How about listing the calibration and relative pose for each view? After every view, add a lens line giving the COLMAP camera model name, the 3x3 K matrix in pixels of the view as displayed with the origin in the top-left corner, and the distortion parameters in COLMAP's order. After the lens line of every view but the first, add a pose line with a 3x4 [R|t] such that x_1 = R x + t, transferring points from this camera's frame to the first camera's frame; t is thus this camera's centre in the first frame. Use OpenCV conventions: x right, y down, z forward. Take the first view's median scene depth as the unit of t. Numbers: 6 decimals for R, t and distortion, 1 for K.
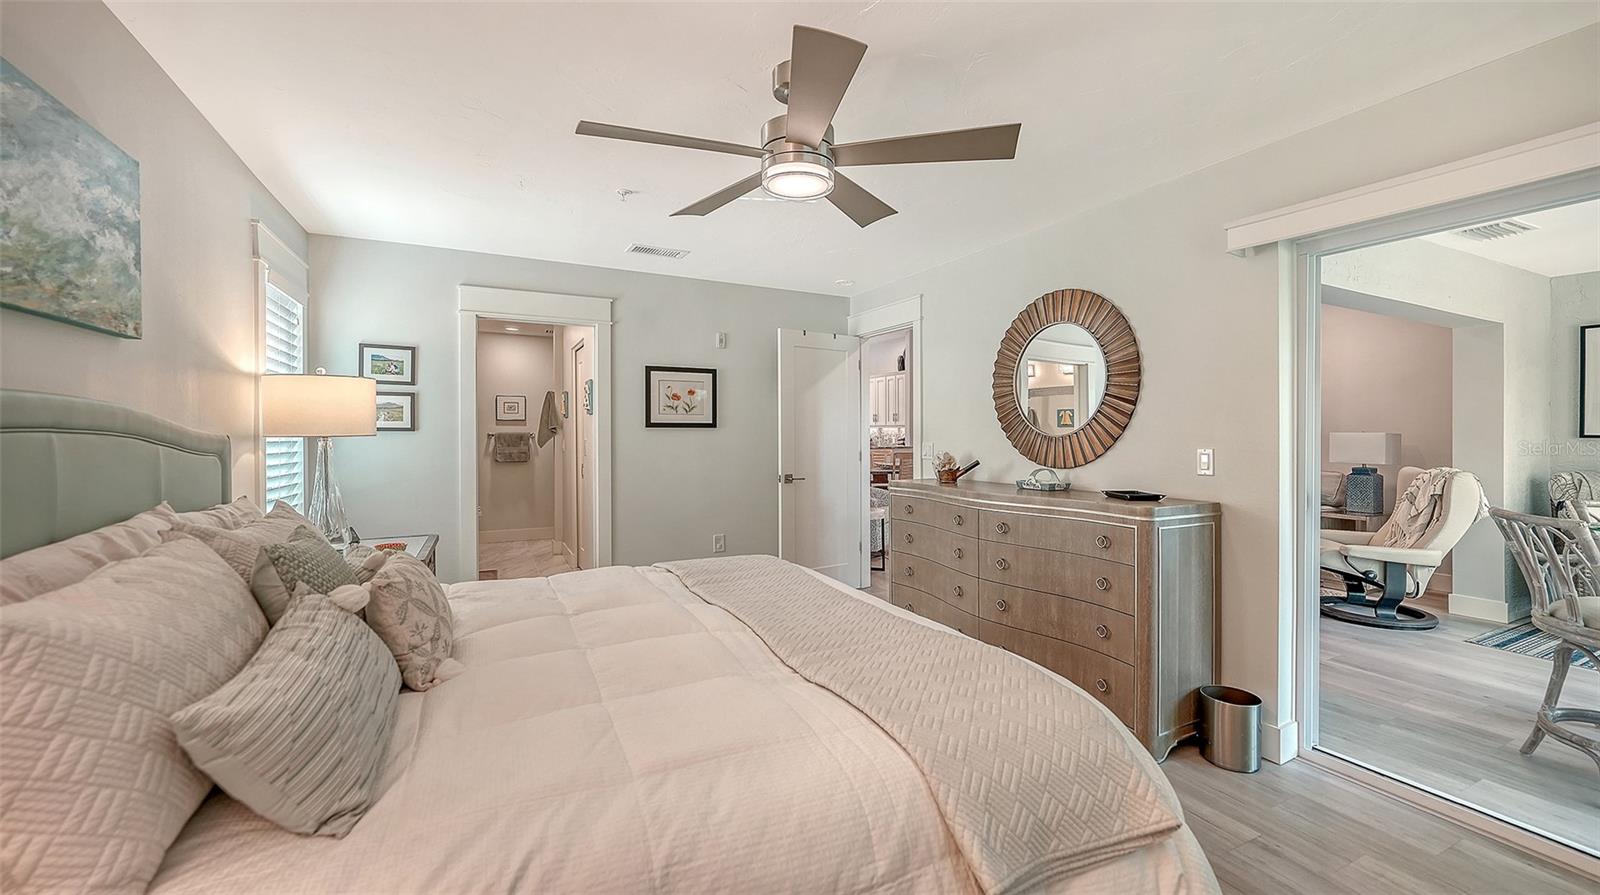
lens RADIAL K [[636.5, 0, 795.0], [0, 636.5, 437.4], [0, 0, 1]] dist [-0.003133, -0.000013]
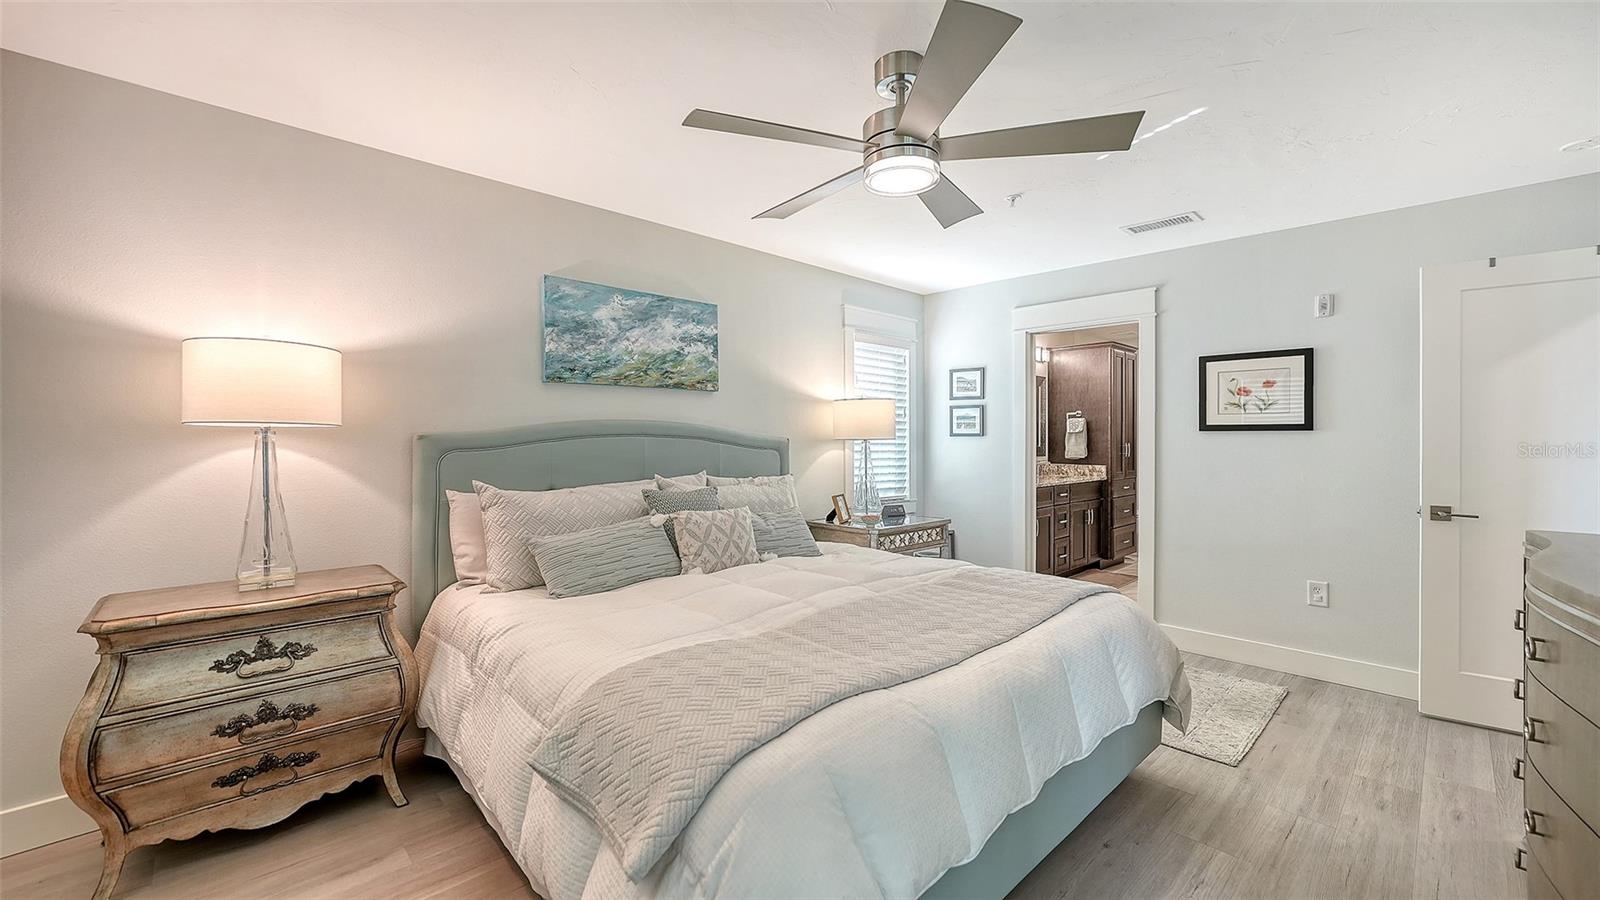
lens RADIAL K [[636.5, 0, 795.0], [0, 636.5, 439.9], [0, 0, 1]] dist [-0.003133, -0.000013]
pose [[0.300590, 0.001821, -0.953752, 0.542415], [-0.007690, 0.999970, -0.000515, 0.000711], [0.953723, 0.007489, 0.300595, 0.336039]]
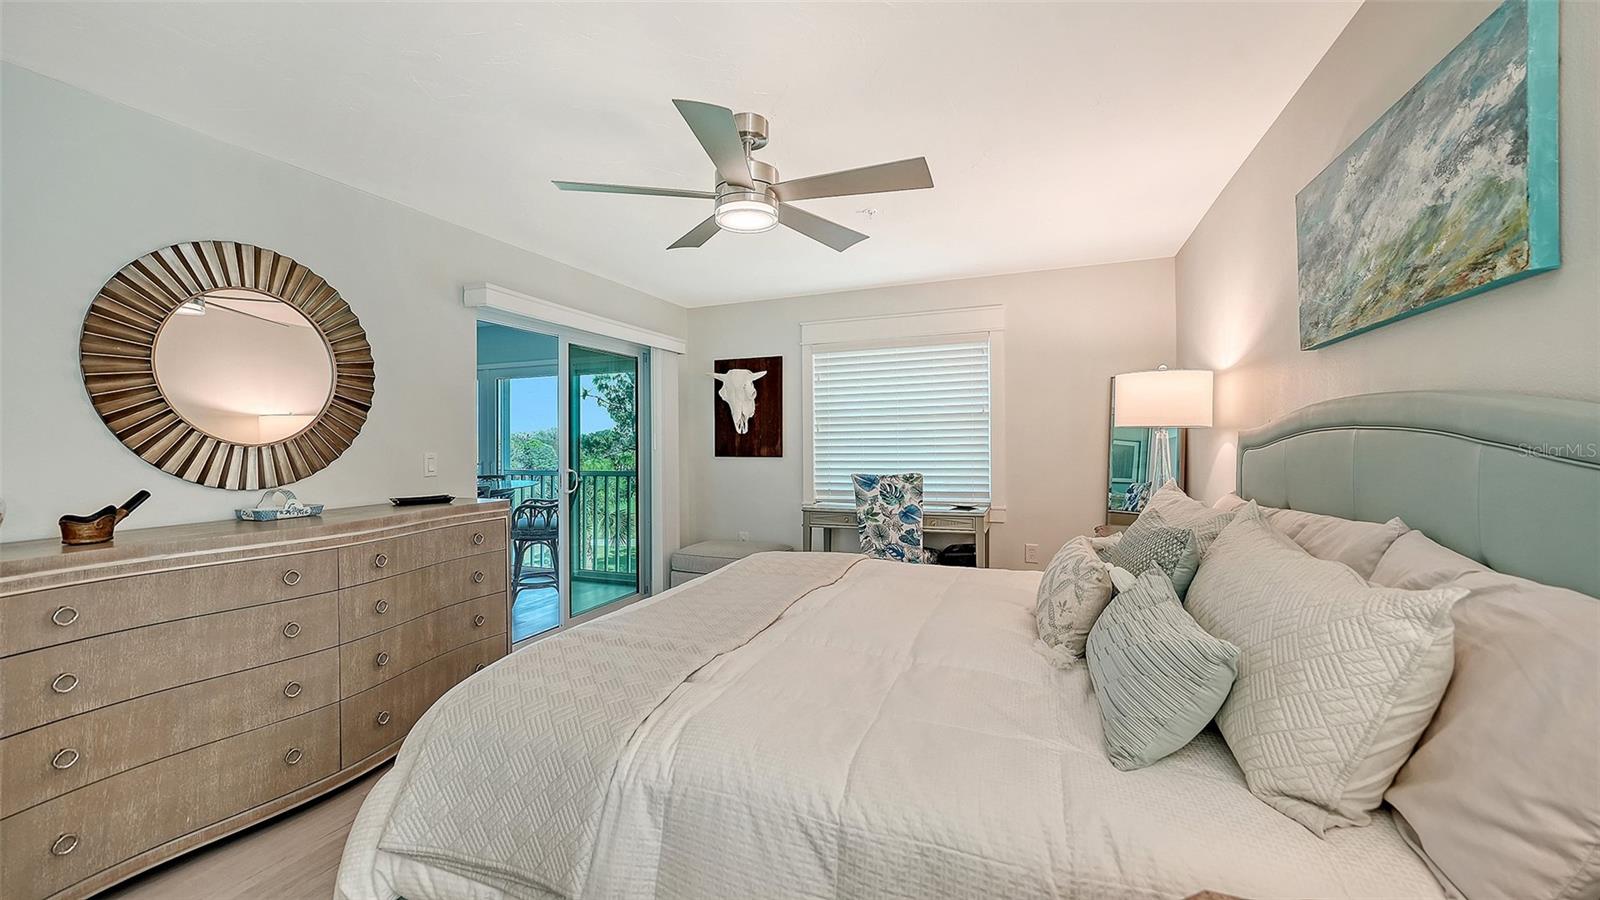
lens RADIAL K [[632.0, 0, 794.6], [0, 632.0, 423.8], [0, 0, 1]] dist [0.000116, 0.000360]
pose [[-0.680071, 0.024703, 0.732730, -0.537653], [0.013244, 0.999683, -0.021412, -0.002736], [-0.733027, -0.004857, -0.680182, 1.040869]]
